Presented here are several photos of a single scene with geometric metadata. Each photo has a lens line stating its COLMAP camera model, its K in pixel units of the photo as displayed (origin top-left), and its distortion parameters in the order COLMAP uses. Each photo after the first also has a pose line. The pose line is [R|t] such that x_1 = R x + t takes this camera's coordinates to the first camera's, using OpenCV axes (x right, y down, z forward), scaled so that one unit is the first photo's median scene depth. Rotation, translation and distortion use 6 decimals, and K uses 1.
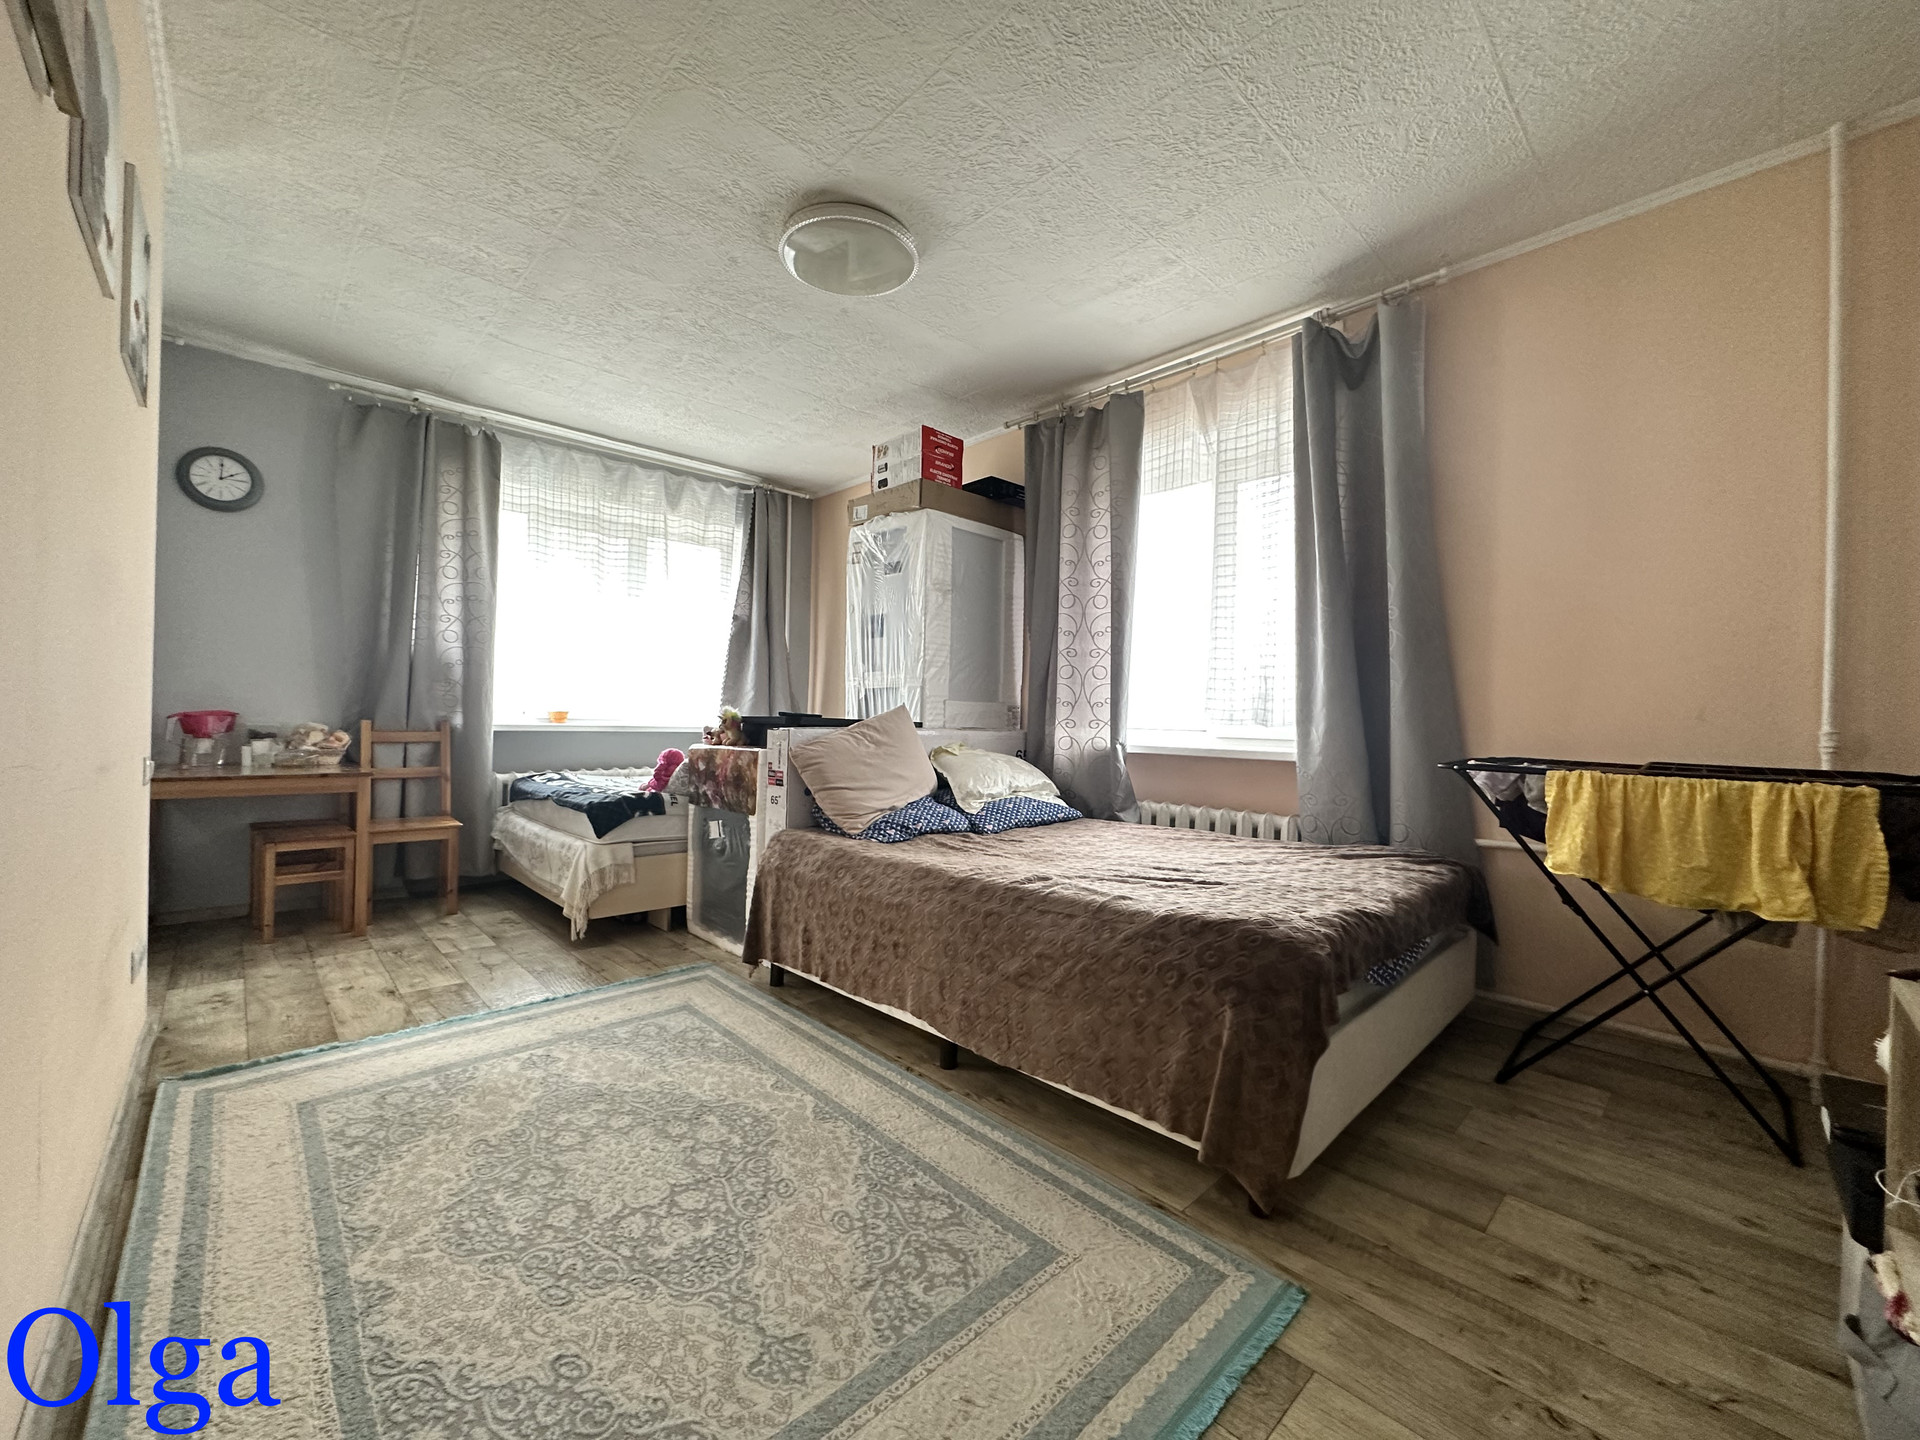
lens RADIAL K [[770.2, 0, 957.5], [0, 770.2, 719.5], [0, 0, 1]] dist [-0.002488, 0.000234]
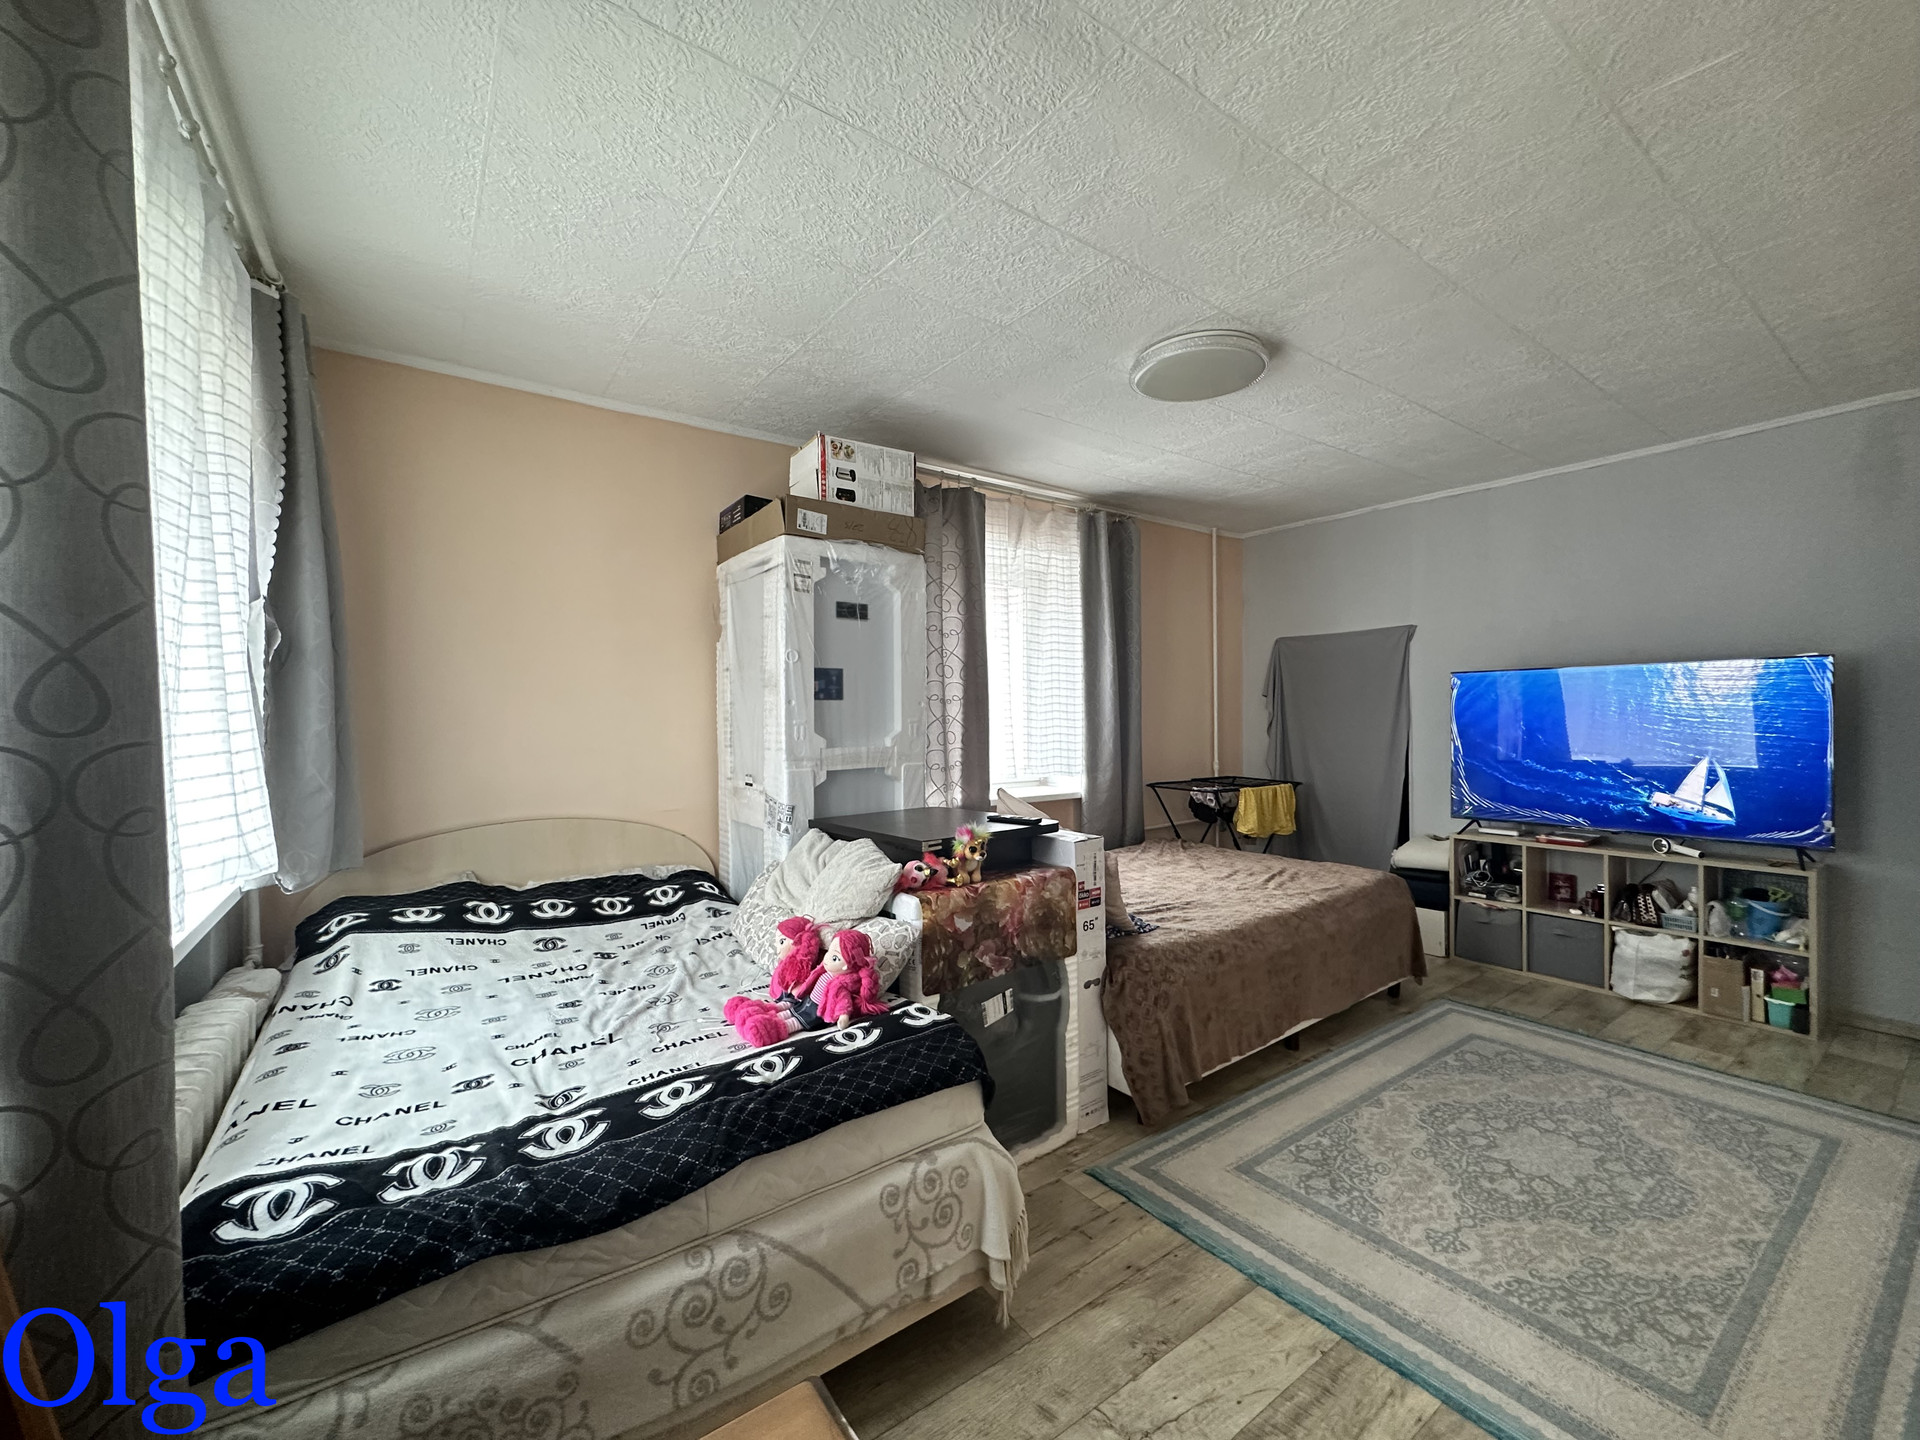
lens RADIAL K [[767.6, 0, 960.0], [0, 767.6, 720.0], [0, 0, 1]] dist [-0.002347, 0.000916]
pose [[0.136681, -0.027609, 0.990230, -1.445199], [0.010559, 0.999595, 0.026412, -0.188249], [-0.990559, 0.006846, 0.136917, 1.387916]]
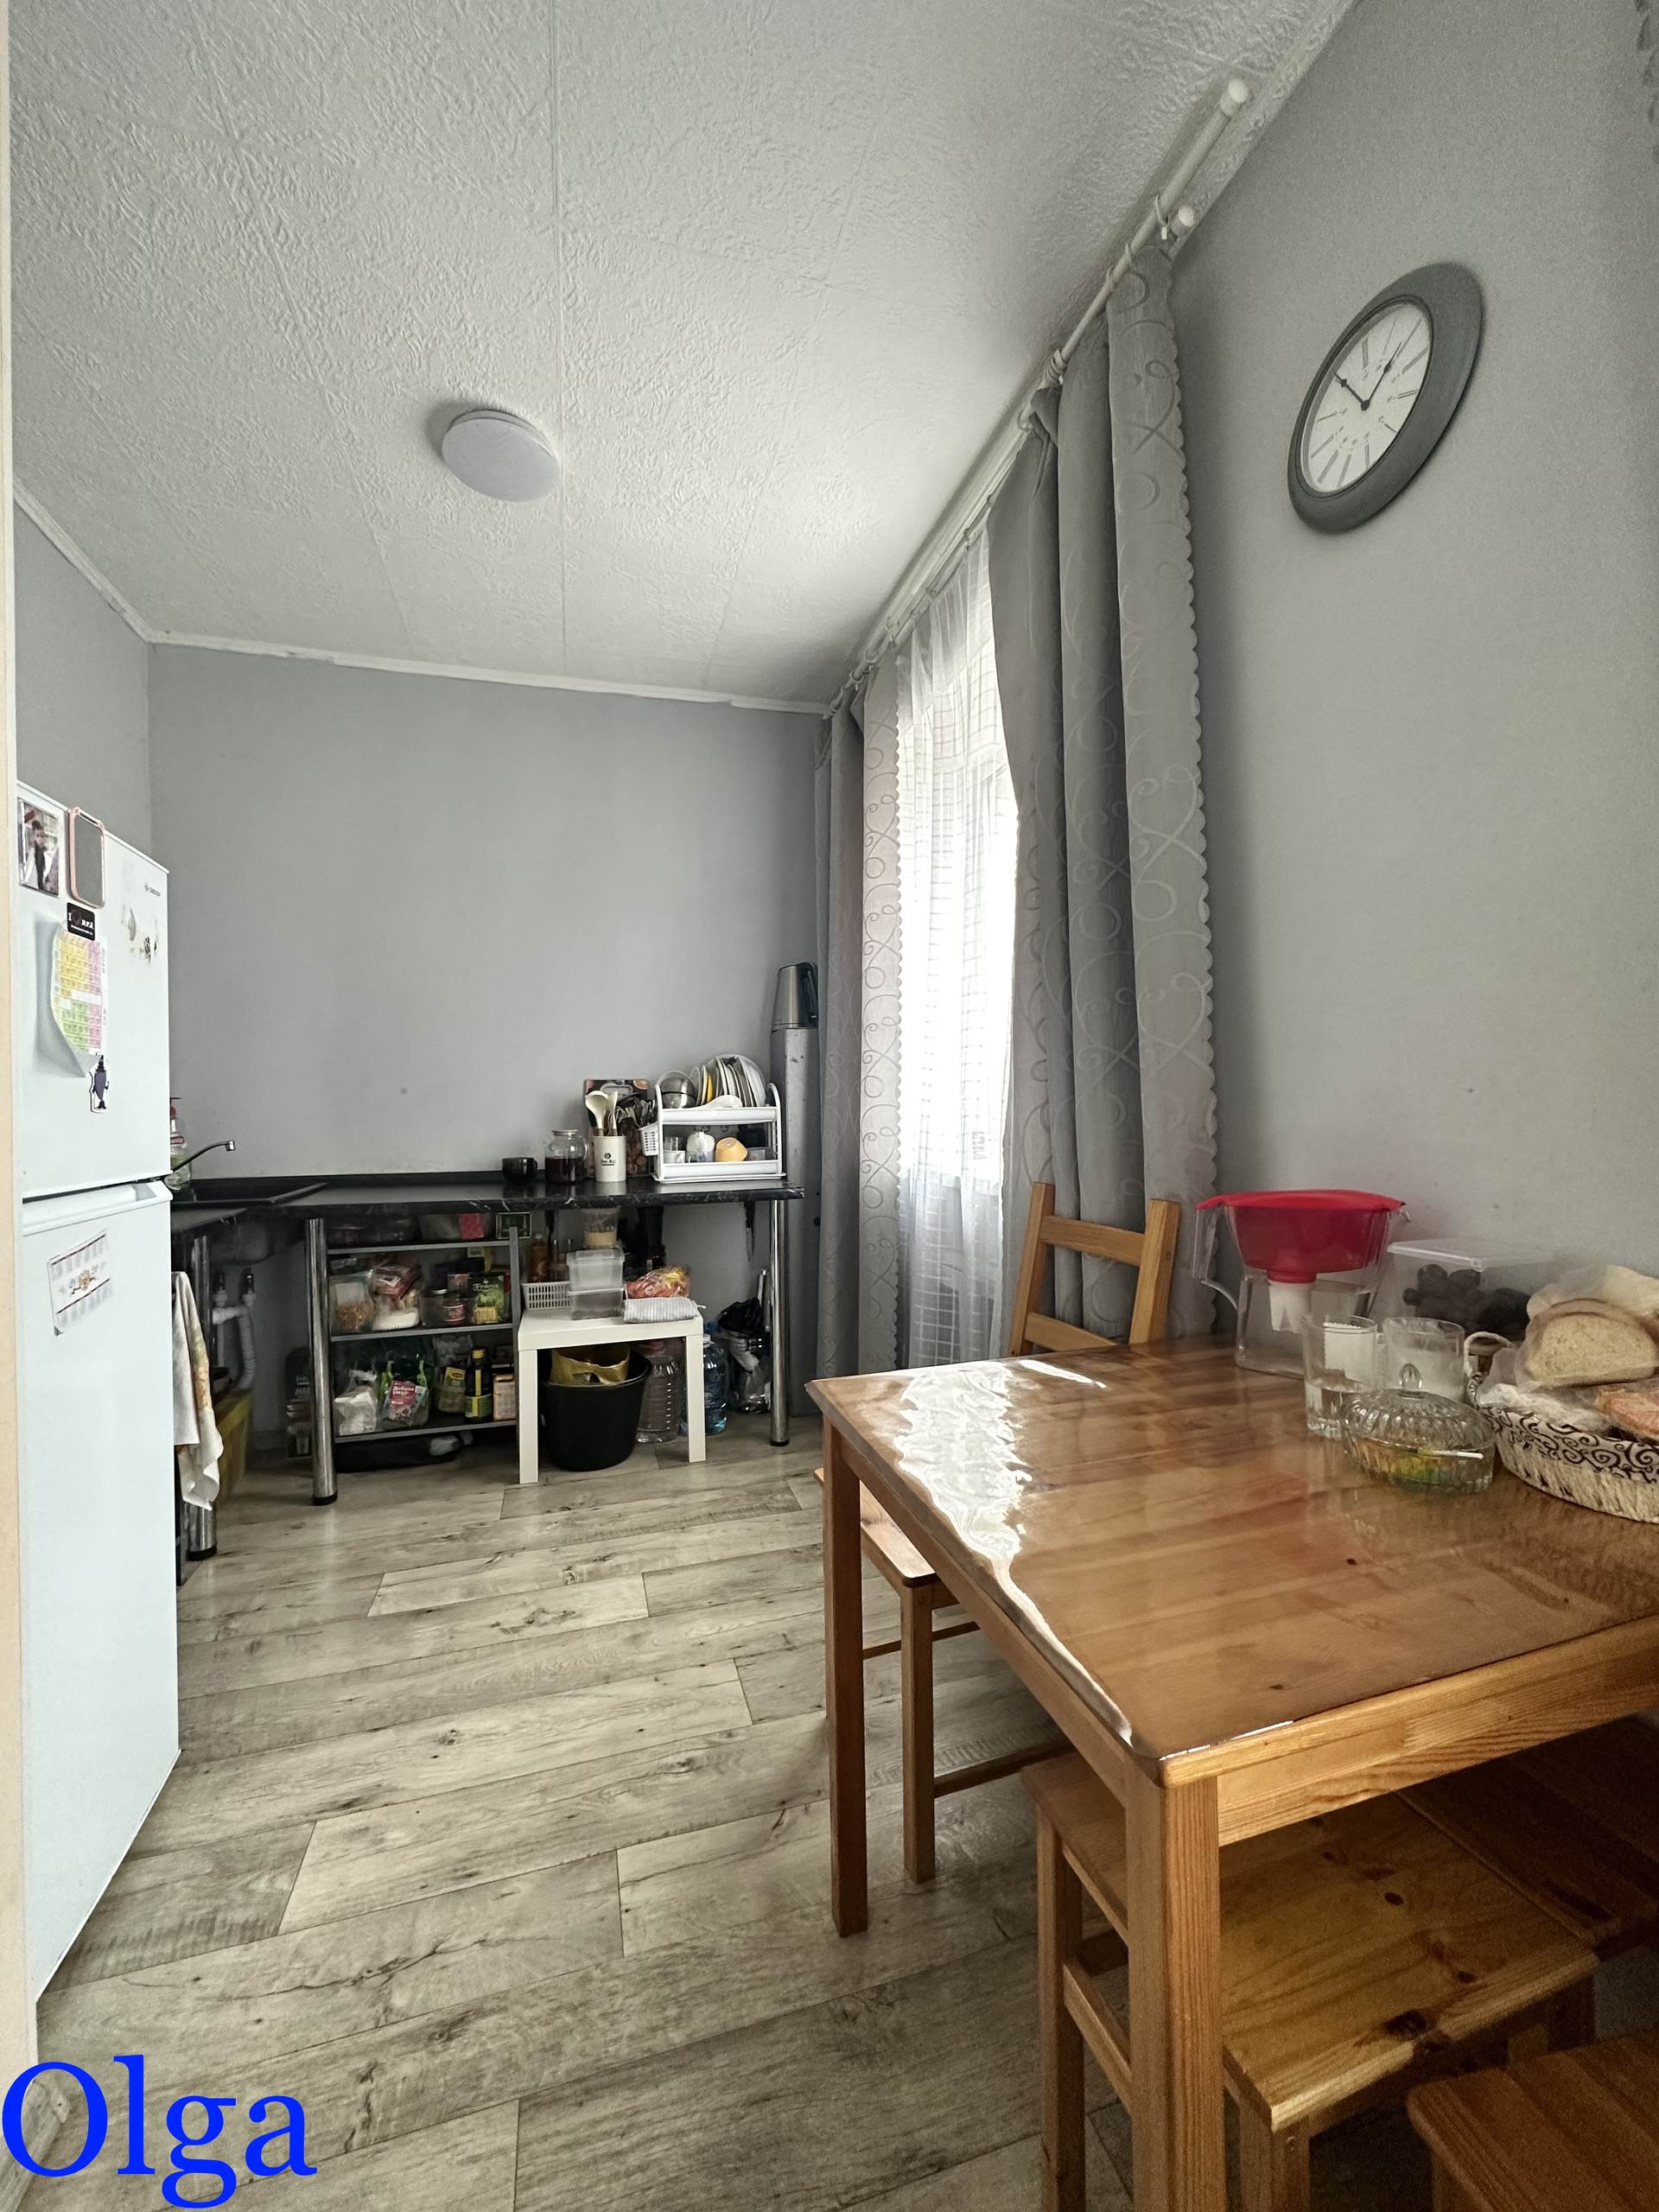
lens RADIAL K [[884.3, 0, 834.3], [0, 884.3, 1105.3], [0, 0, 1]] dist [-0.002347, 0.000916]
pose [[-0.451637, -0.016153, -0.892055, 1.218161], [0.008730, 0.999708, -0.022523, -0.013100], [0.892159, -0.017960, -0.451365, 1.296161]]
